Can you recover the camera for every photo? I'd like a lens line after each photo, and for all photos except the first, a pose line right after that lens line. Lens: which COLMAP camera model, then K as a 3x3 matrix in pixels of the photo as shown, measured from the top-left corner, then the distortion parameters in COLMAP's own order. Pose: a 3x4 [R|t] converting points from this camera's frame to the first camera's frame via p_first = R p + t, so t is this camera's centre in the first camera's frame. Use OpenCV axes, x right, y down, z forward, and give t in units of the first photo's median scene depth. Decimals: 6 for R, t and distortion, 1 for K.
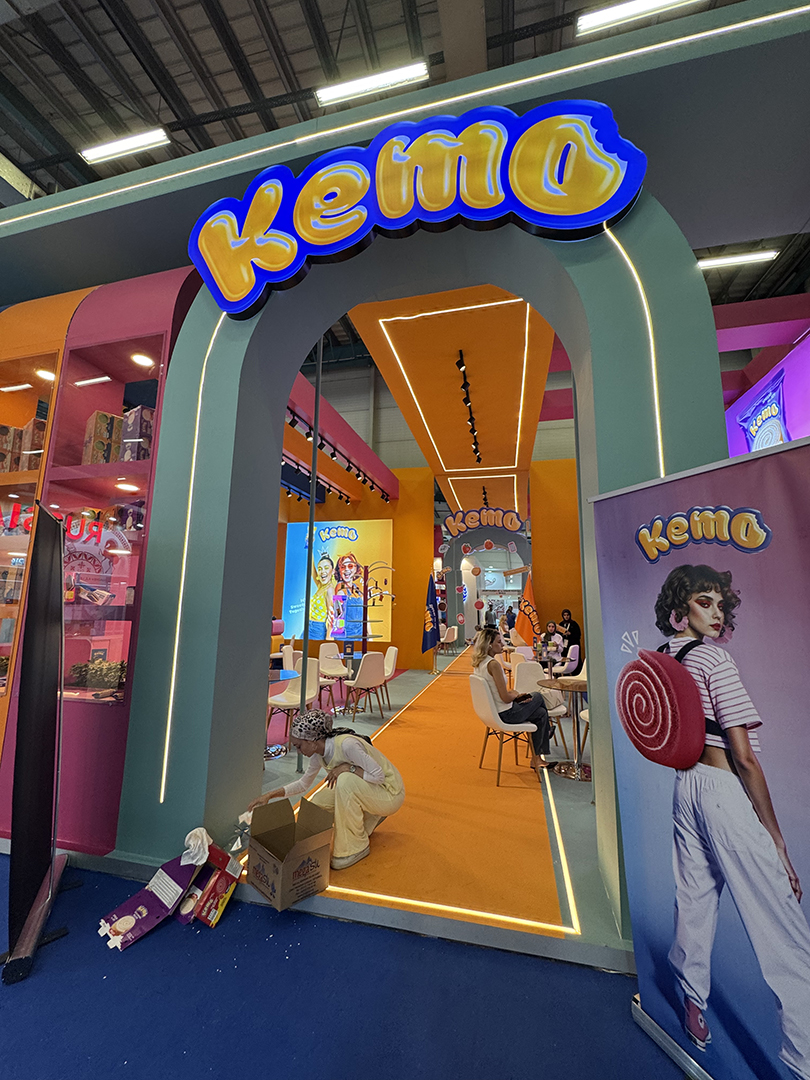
lens RADIAL K [[416.4, 0, 402.1], [0, 416.4, 538.2], [0, 0, 1]] dist [0.004137, -0.000222]
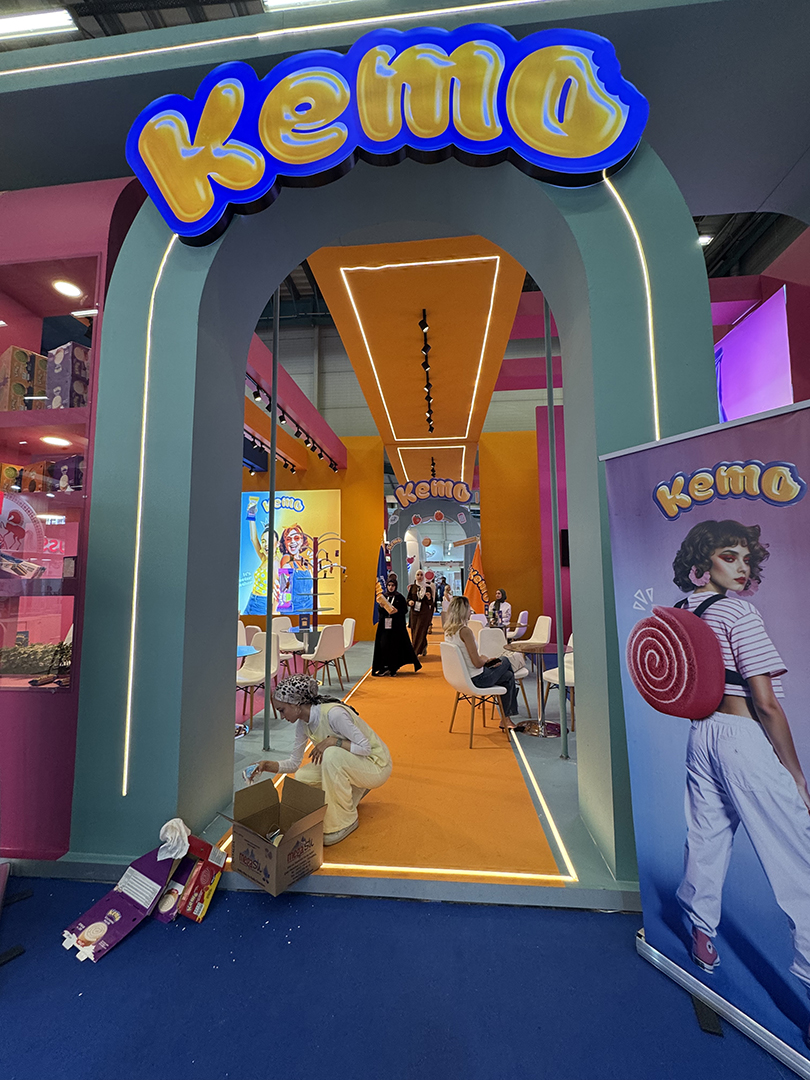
lens RADIAL K [[416.4, 0, 394.3], [0, 416.4, 536.7], [0, 0, 1]] dist [0.004137, -0.000222]
pose [[0.990071, -0.005784, 0.140447, -0.110171], [-0.002365, 0.998326, 0.057781, 0.024277], [-0.140546, -0.057540, 0.988401, 0.059088]]
